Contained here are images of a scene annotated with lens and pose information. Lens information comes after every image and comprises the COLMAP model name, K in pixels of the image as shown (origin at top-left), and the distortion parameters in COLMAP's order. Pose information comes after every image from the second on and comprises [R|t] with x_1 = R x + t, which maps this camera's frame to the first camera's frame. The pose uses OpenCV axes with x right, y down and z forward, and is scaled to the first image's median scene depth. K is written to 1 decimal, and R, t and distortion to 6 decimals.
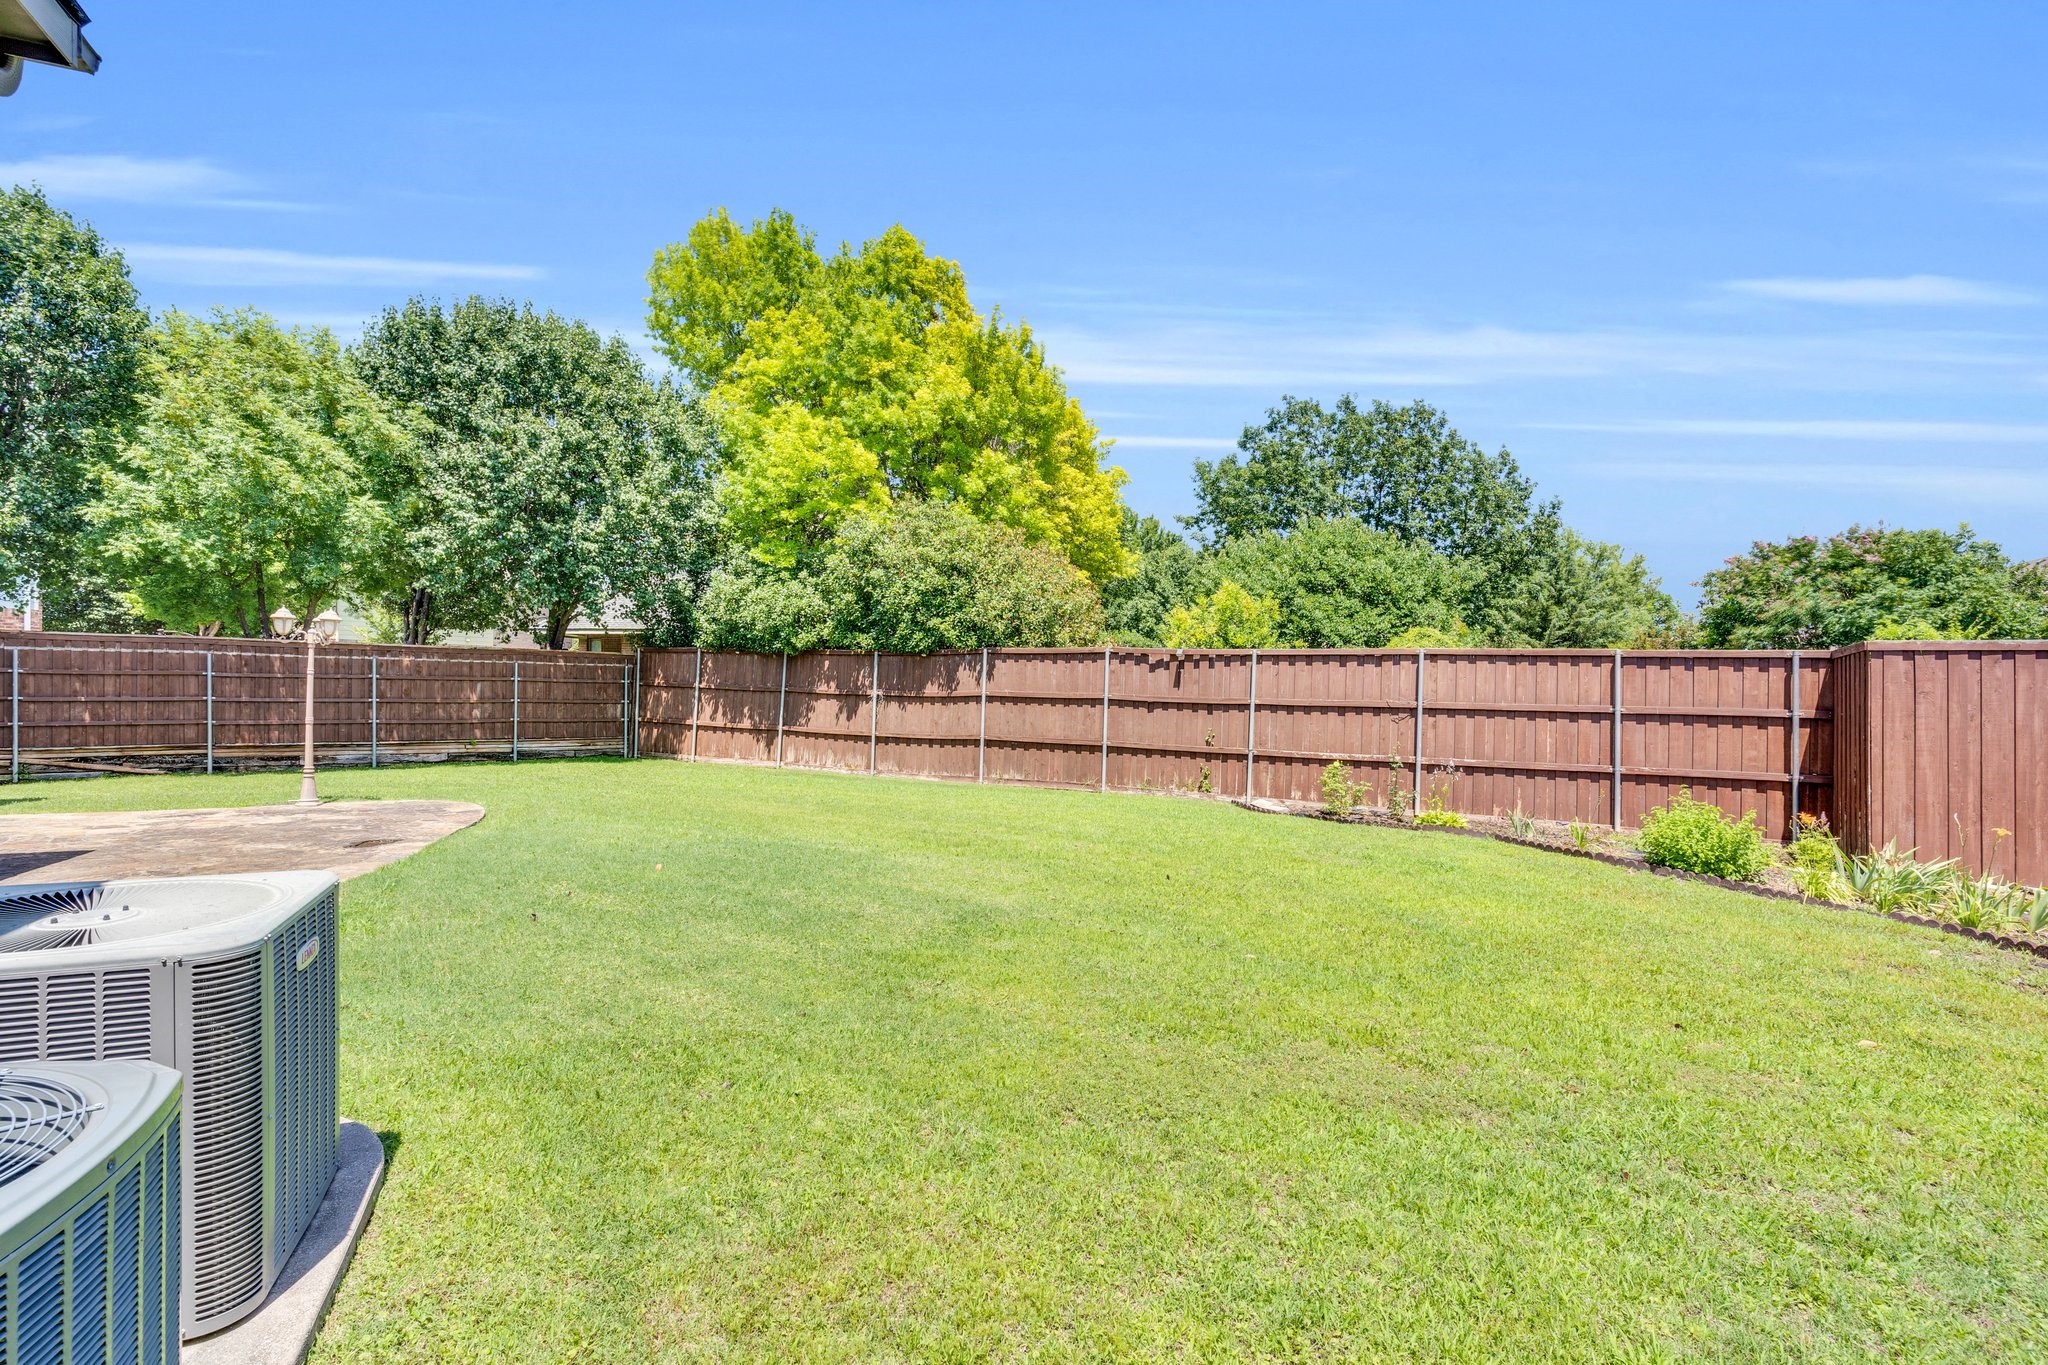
lens RADIAL K [[991.4, 0, 1021.6], [0, 991.4, 690.1], [0, 0, 1]] dist [0.007959, 0.000771]
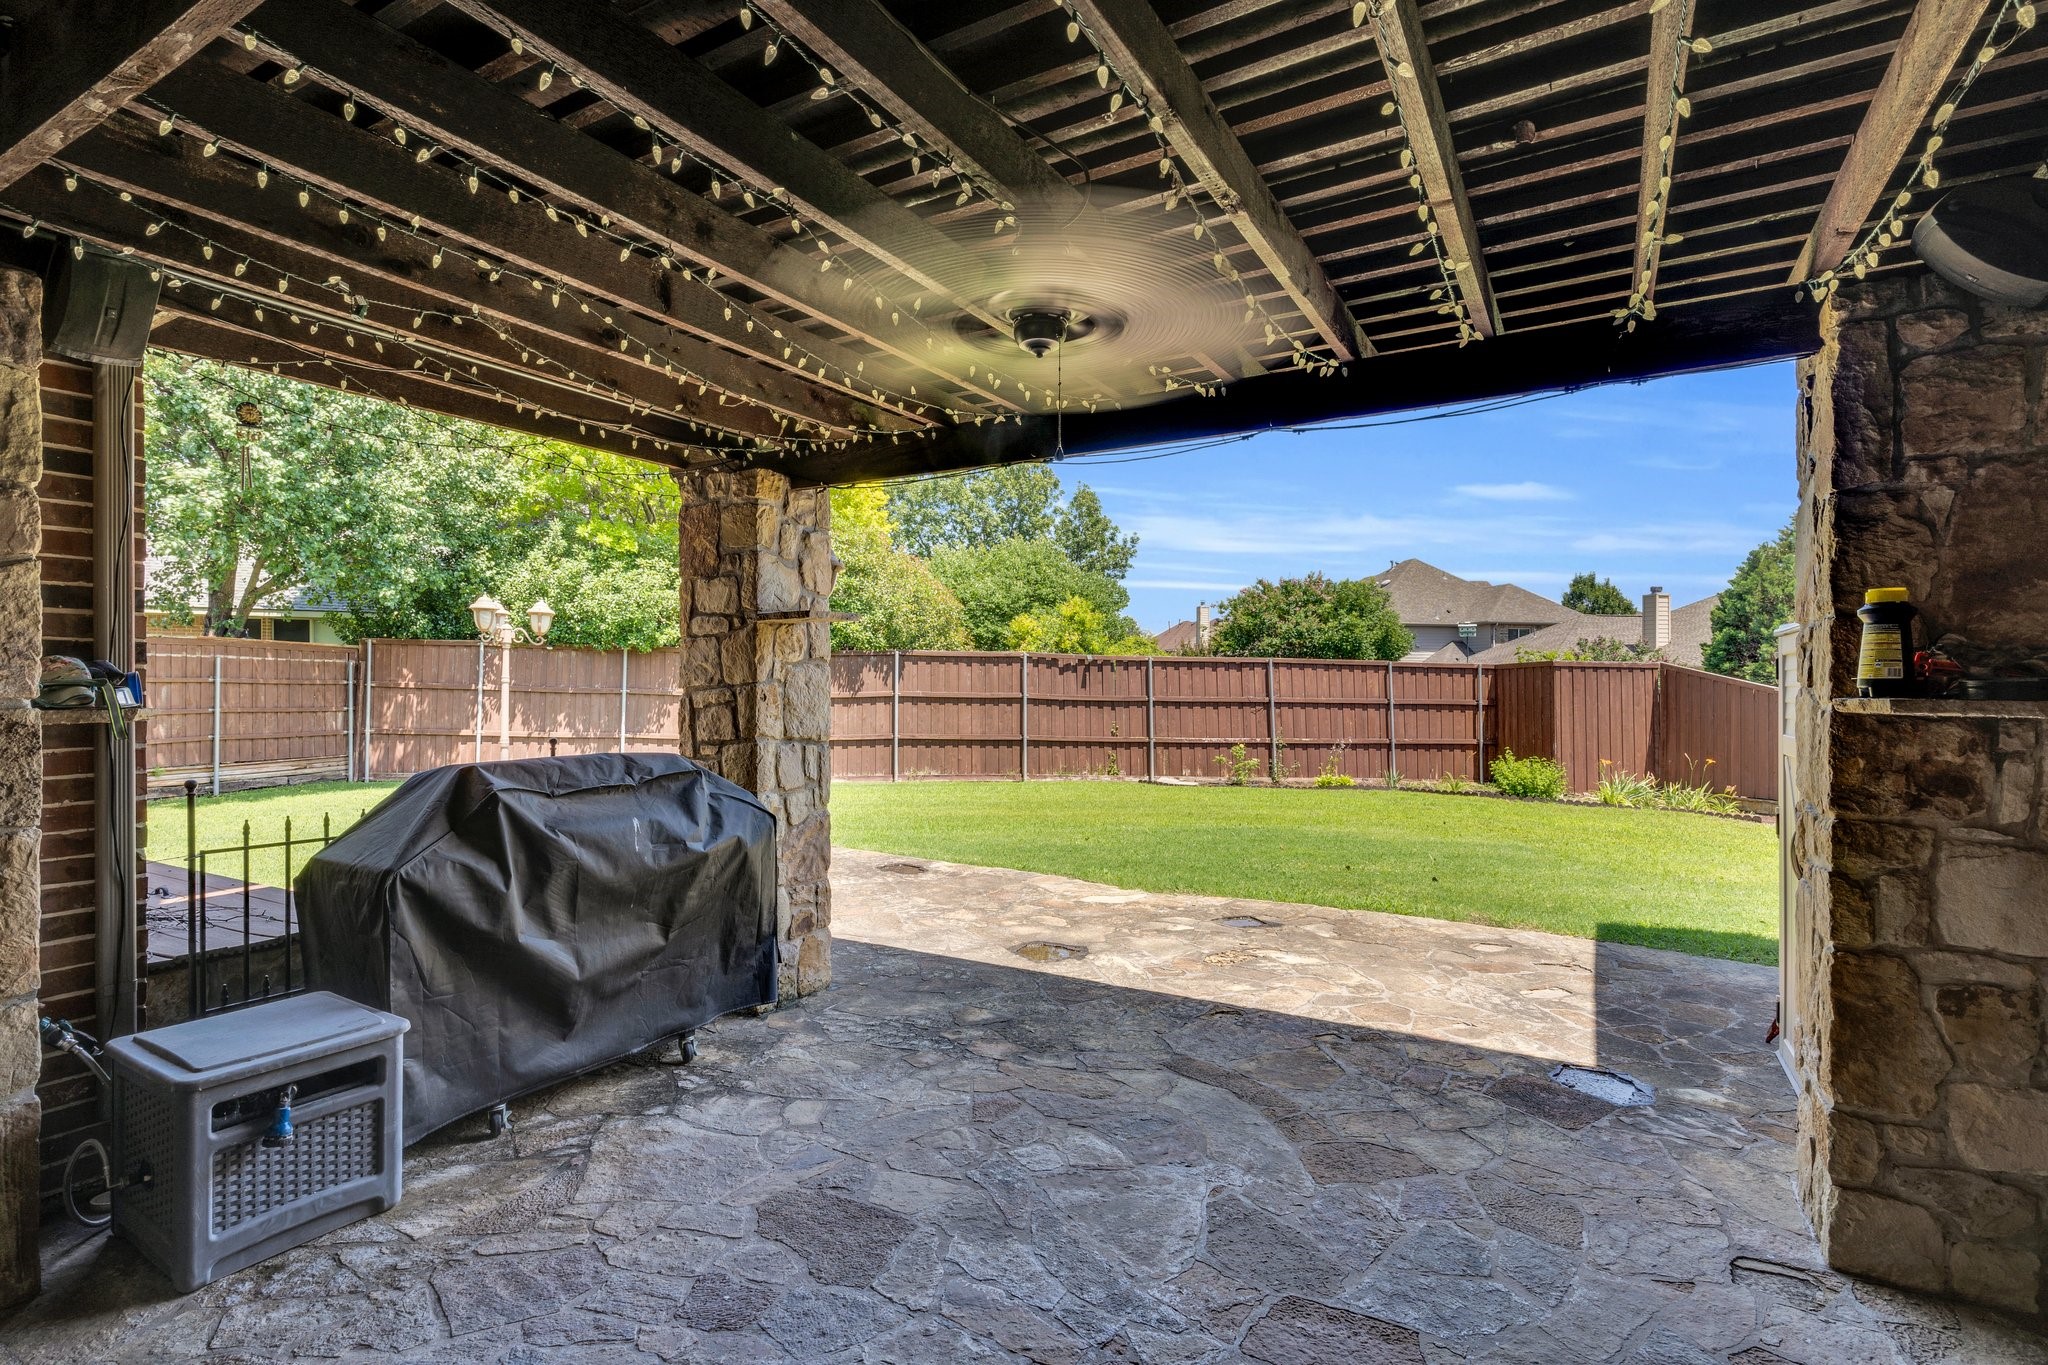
lens RADIAL K [[991.4, 0, 1014.5], [0, 991.4, 681.2], [0, 0, 1]] dist [0.007959, 0.000771]
pose [[0.799327, -0.003932, 0.600883, -0.608333], [0.003362, 0.999992, 0.002070, -0.013176], [-0.600887, 0.000365, 0.799334, 0.112788]]
